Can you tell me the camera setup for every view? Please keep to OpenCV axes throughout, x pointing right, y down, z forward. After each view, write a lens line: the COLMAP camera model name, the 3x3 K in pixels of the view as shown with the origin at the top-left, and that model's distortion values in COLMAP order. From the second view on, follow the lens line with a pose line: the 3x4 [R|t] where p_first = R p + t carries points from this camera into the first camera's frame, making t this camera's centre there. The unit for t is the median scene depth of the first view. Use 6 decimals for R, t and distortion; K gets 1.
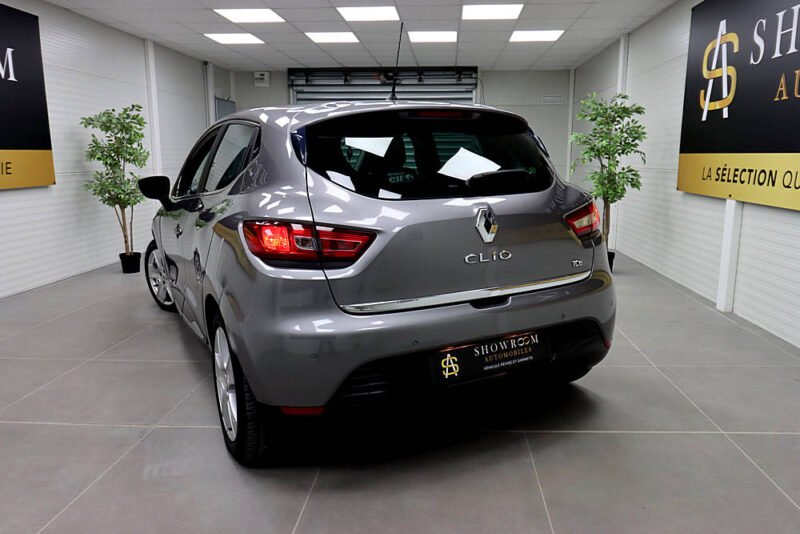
lens RADIAL K [[586.4, 0, 403.5], [0, 586.4, 266.8], [0, 0, 1]] dist [0.005651, -0.002287]
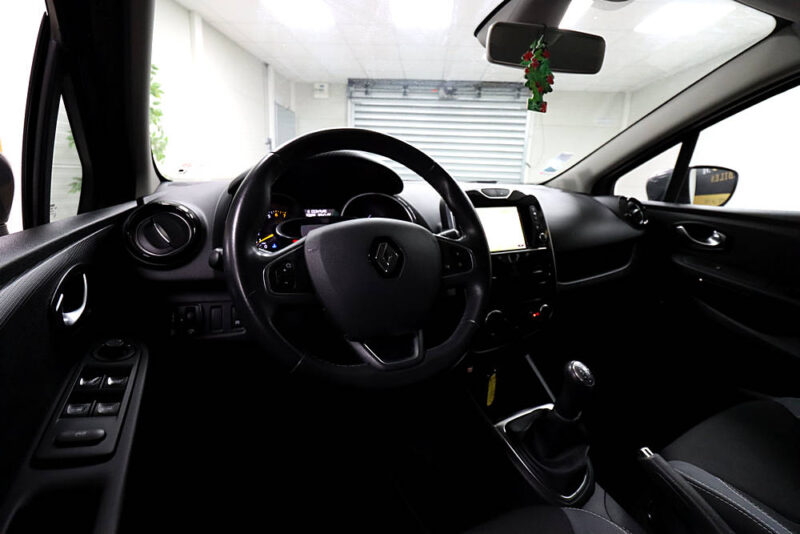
lens RADIAL K [[362.5, 0, 390.2], [0, 362.5, 261.6], [0, 0, 1]] dist [-0.028256, -0.000986]
pose [[0.999037, 0.043634, -0.004521, -0.221704], [-0.043431, 0.998333, 0.038017, -0.104023], [0.006172, -0.037784, 0.999267, 0.758575]]
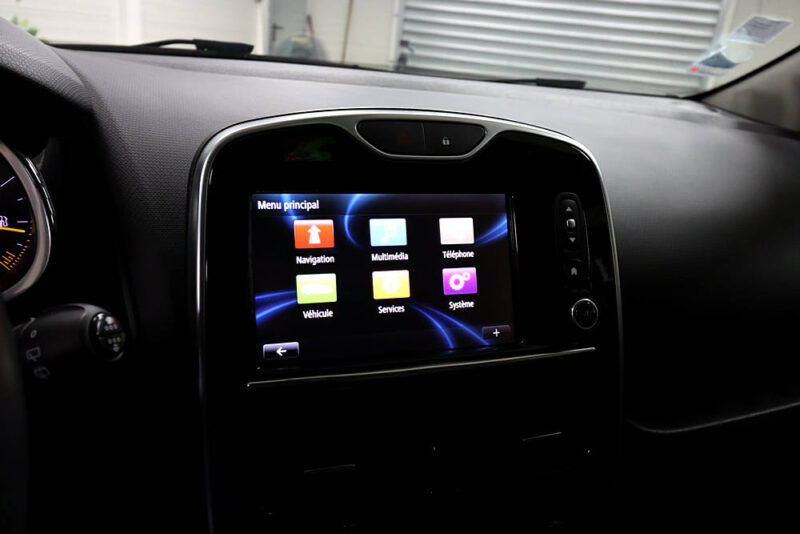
lens RADIAL K [[586.4, 0, 403.5], [0, 586.4, 266.8], [0, 0, 1]] dist [0.005651, -0.002287]
pose [[0.983536, 0.154440, -0.093834, -0.175418], [-0.137356, 0.976312, 0.167180, -0.124531], [0.117430, -0.151538, 0.981451, 0.838974]]
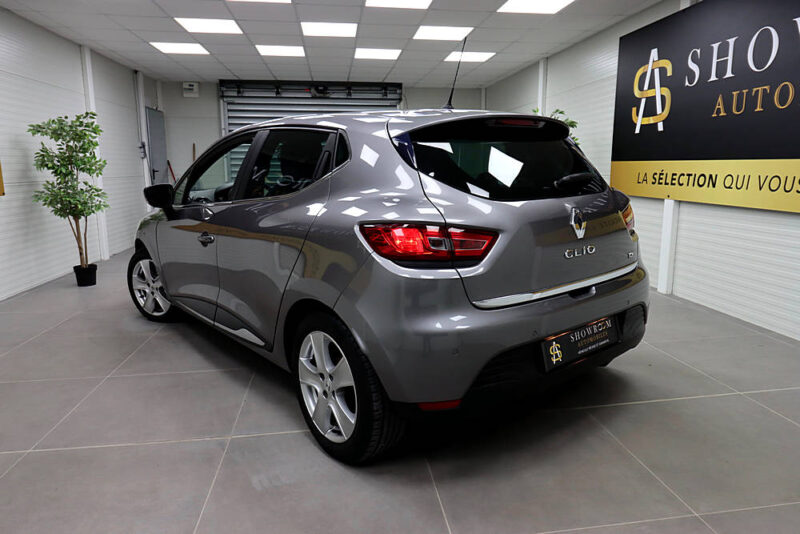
lens RADIAL K [[540.1, 0, 400.0], [0, 540.1, 267.0], [0, 0, 1]] dist [0.003772, -0.001756]
pose [[0.979262, -0.040077, 0.198596, -0.180093], [0.040536, 0.999177, 0.001756, -0.001546], [-0.198503, 0.006330, 0.980080, 0.032311]]
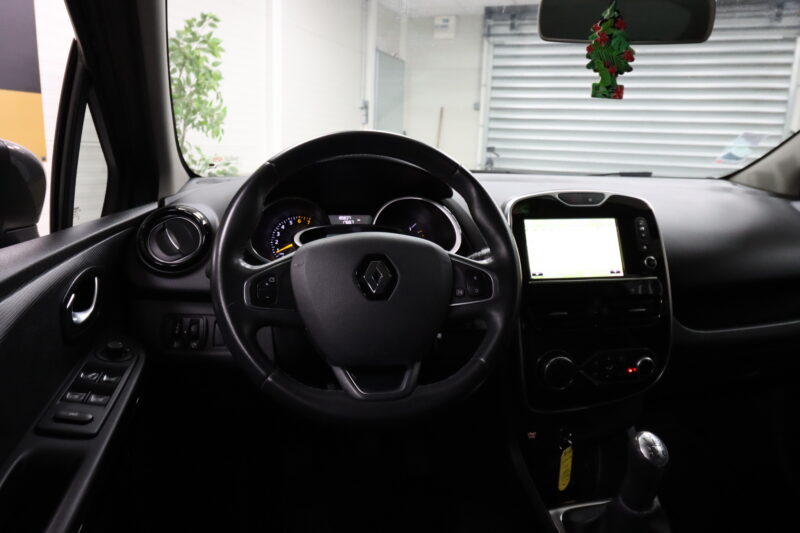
lens RADIAL K [[569.3, 0, 400.0], [0, 569.3, 266.5], [0, 0, 1]] dist [-0.026733, -0.000192]
pose [[0.959146, 0.091679, -0.267644, -0.186218], [-0.088562, 0.995788, 0.023722, -0.107253], [0.268691, 0.000950, 0.963226, 0.728753]]
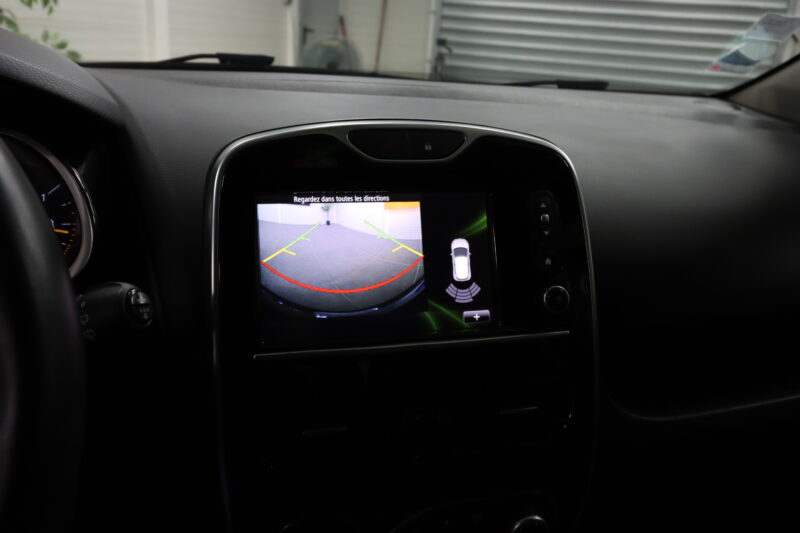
lens RADIAL K [[630.1, 0, 405.6], [0, 630.1, 269.2], [0, 0, 1]] dist [0.008366, 0.001367]
pose [[0.976877, 0.143724, -0.158287, -0.167190], [-0.118684, 0.980334, 0.157670, -0.124960], [0.177835, -0.135238, 0.974723, 0.825835]]
